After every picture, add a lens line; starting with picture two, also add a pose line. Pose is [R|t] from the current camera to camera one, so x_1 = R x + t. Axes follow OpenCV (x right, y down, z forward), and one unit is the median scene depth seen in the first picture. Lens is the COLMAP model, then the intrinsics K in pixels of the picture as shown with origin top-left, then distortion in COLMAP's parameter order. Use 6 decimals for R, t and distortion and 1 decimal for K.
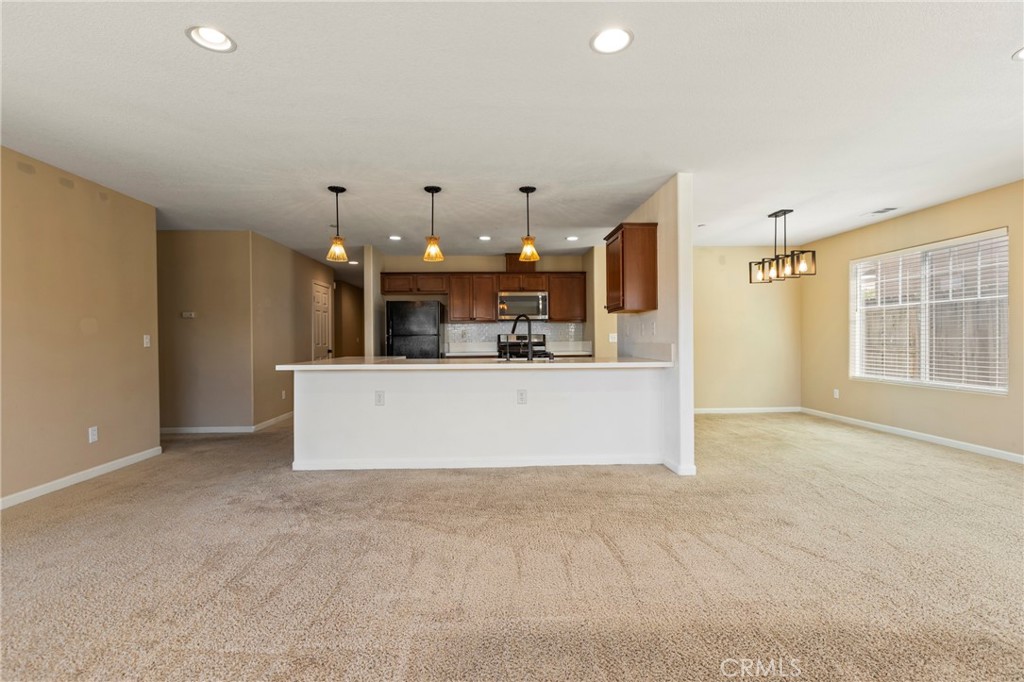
lens RADIAL K [[462.9, 0, 513.0], [0, 462.9, 337.8], [0, 0, 1]] dist [0.004163, -0.000360]
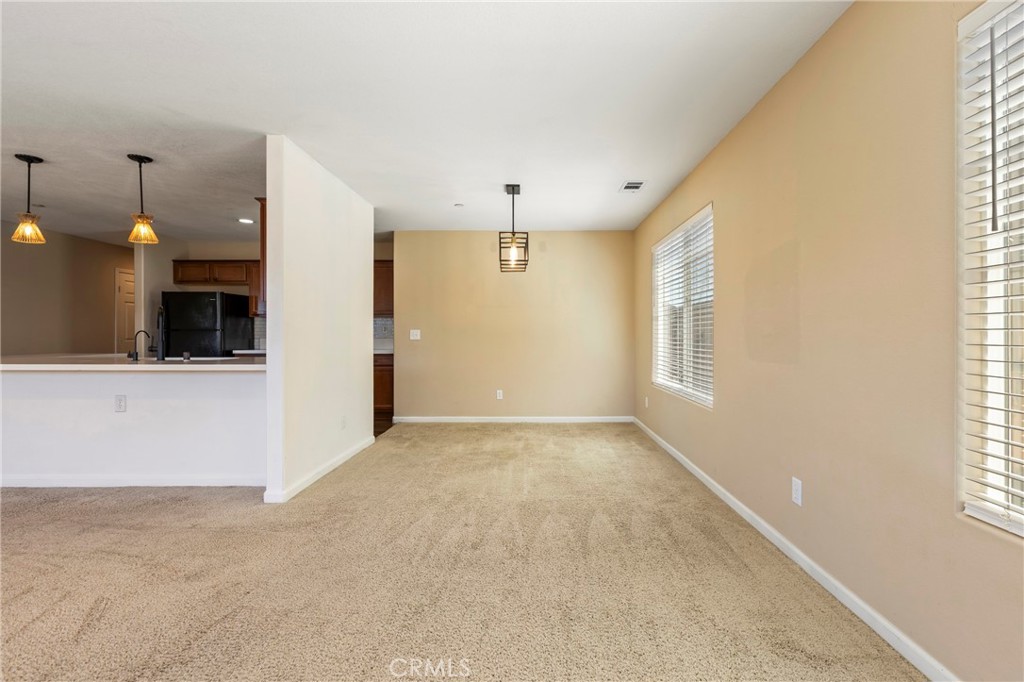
lens RADIAL K [[481.6, 0, 528.0], [0, 481.6, 336.0], [0, 0, 1]] dist [0.009222, -0.002317]
pose [[0.998411, 0.008592, -0.055693, 0.588318], [-0.008296, 0.999950, 0.005538, -0.004639], [0.055738, -0.005067, 0.998433, 0.116096]]
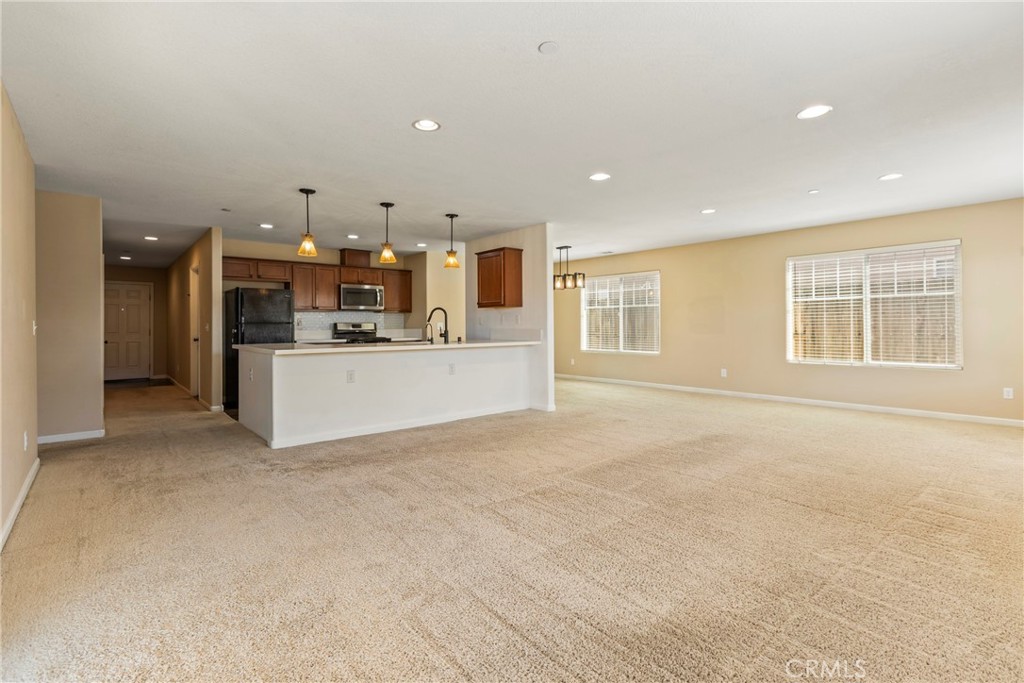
lens RADIAL K [[462.9, 0, 501.9], [0, 462.9, 323.8], [0, 0, 1]] dist [0.004163, -0.000360]
pose [[0.797245, 0.005195, 0.603634, -0.495522], [-0.001038, 0.999973, -0.007236, 0.003694], [-0.603655, 0.005142, 0.797229, -0.121868]]
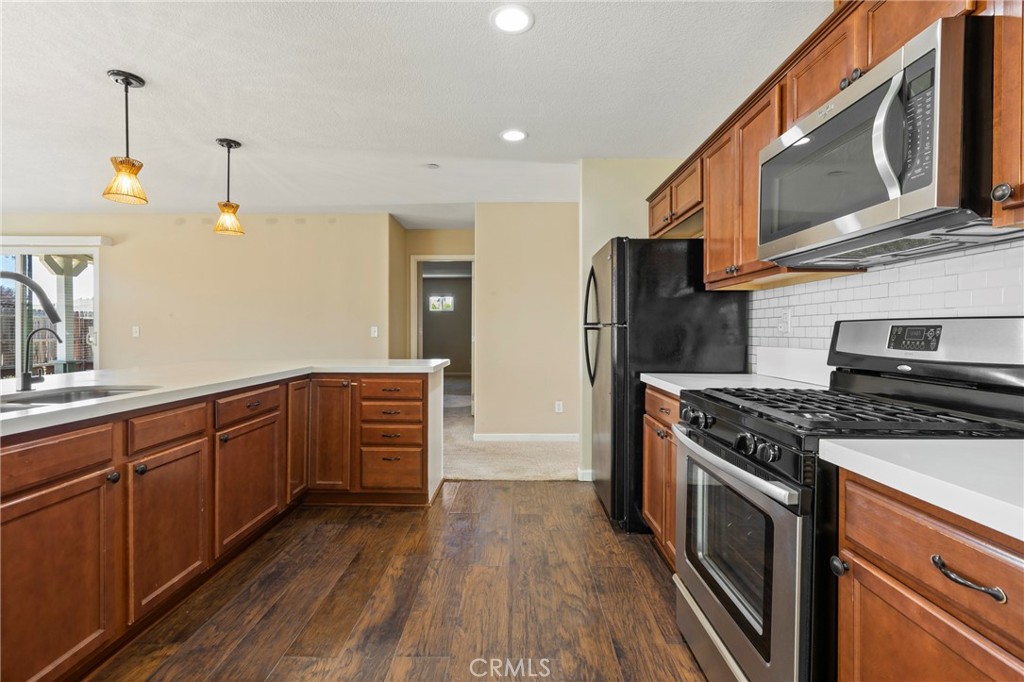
lens RADIAL K [[462.9, 0, 507.7], [0, 462.9, 337.2], [0, 0, 1]] dist [0.004163, -0.000360]
pose [[-0.074536, 0.018691, -0.997043, 0.292990], [0.001262, 0.999825, 0.018649, -0.004564], [0.997218, 0.000131, -0.074546, 1.129120]]
